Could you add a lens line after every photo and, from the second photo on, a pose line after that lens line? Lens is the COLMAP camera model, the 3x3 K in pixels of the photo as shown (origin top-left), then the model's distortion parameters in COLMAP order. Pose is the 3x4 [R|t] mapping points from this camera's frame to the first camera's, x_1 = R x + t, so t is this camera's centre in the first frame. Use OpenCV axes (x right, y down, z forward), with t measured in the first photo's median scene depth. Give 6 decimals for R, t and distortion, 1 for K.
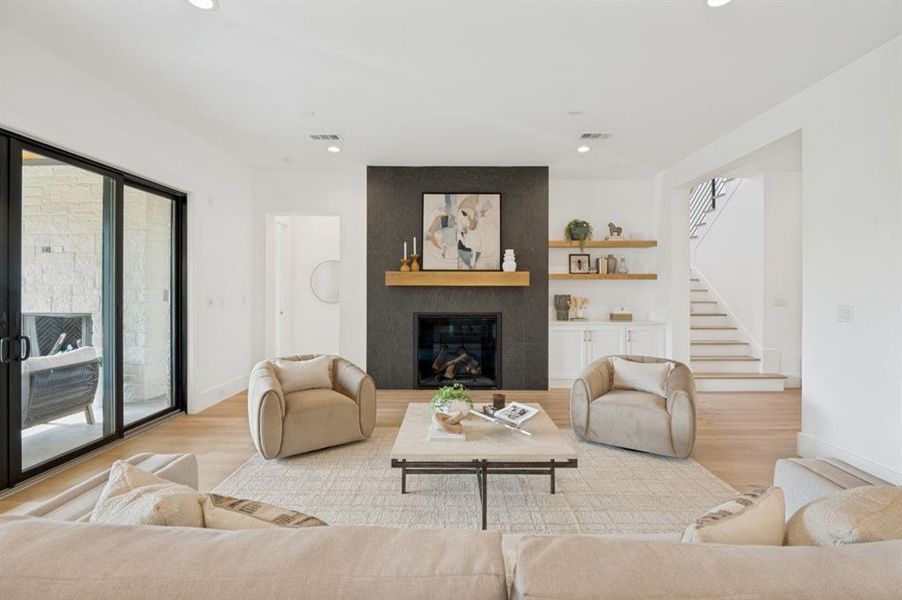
lens RADIAL K [[412.4, 0, 456.3], [0, 412.4, 288.1], [0, 0, 1]] dist [-0.015788, -0.002197]
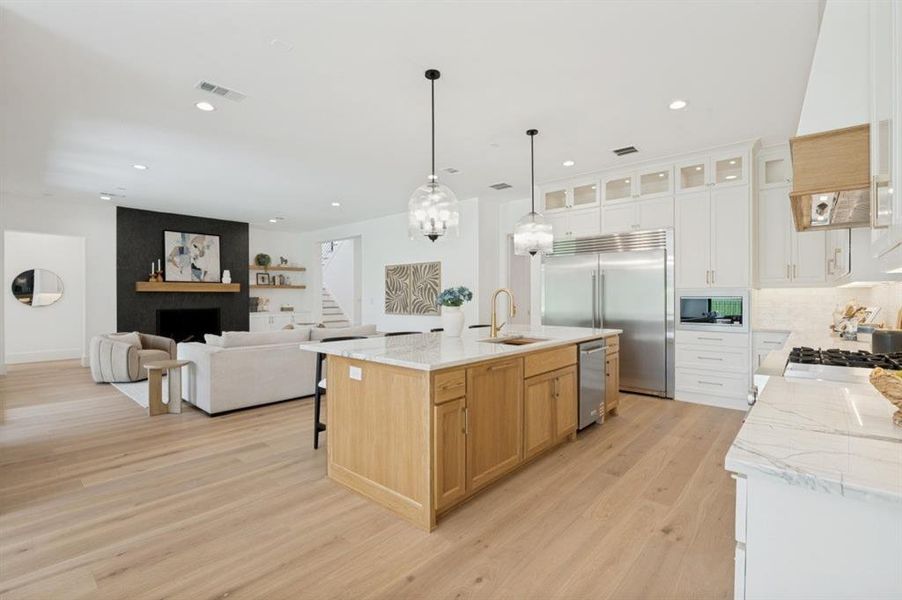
lens RADIAL K [[412.4, 0, 460.6], [0, 412.4, 298.6], [0, 0, 1]] dist [-0.015788, -0.002197]
pose [[0.644758, -0.008654, 0.764337, -0.526785], [0.005001, 0.999962, 0.007103, 0.015432], [-0.764370, -0.000757, 0.644777, -0.802757]]
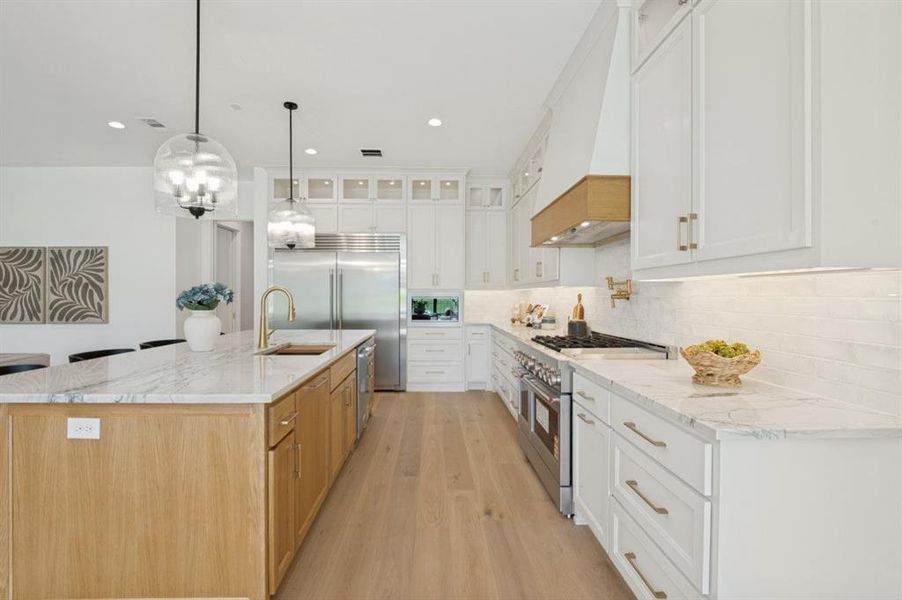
lens RADIAL K [[412.4, 0, 451.4], [0, 412.4, 298.4], [0, 0, 1]] dist [-0.015788, -0.002197]
pose [[-0.051203, -0.008582, 0.998651, -0.525421], [0.000211, 0.999963, 0.008604, 0.014961], [-0.998688, 0.000652, -0.051199, -0.625260]]
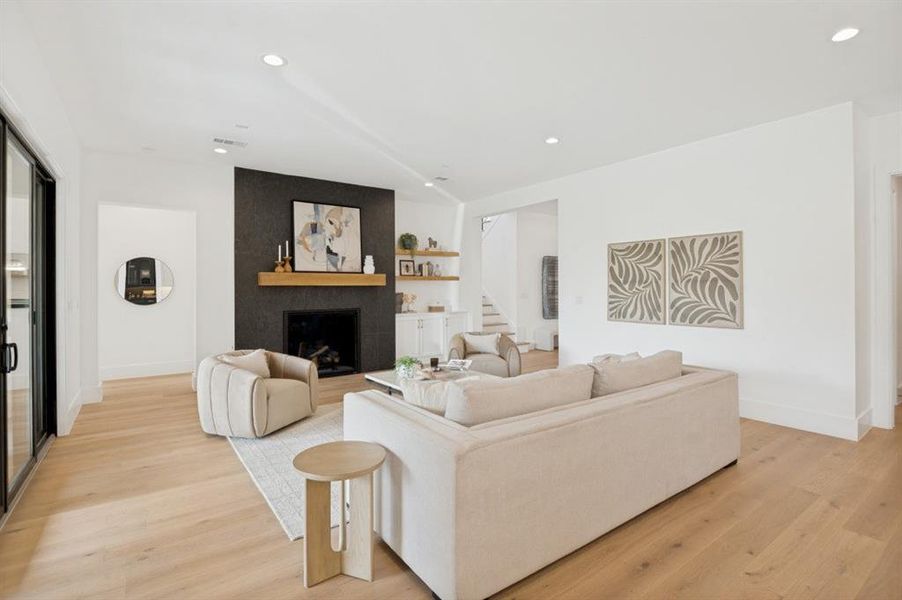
lens RADIAL K [[433.0, 0, 456.9], [0, 433.0, 288.3], [0, 0, 1]] dist [-0.014799, -0.001204]
pose [[0.797467, -0.006777, 0.603324, -0.421528], [0.006399, 0.999976, 0.002774, 0.000614], [-0.603328, 0.001649, 0.797491, -0.165114]]
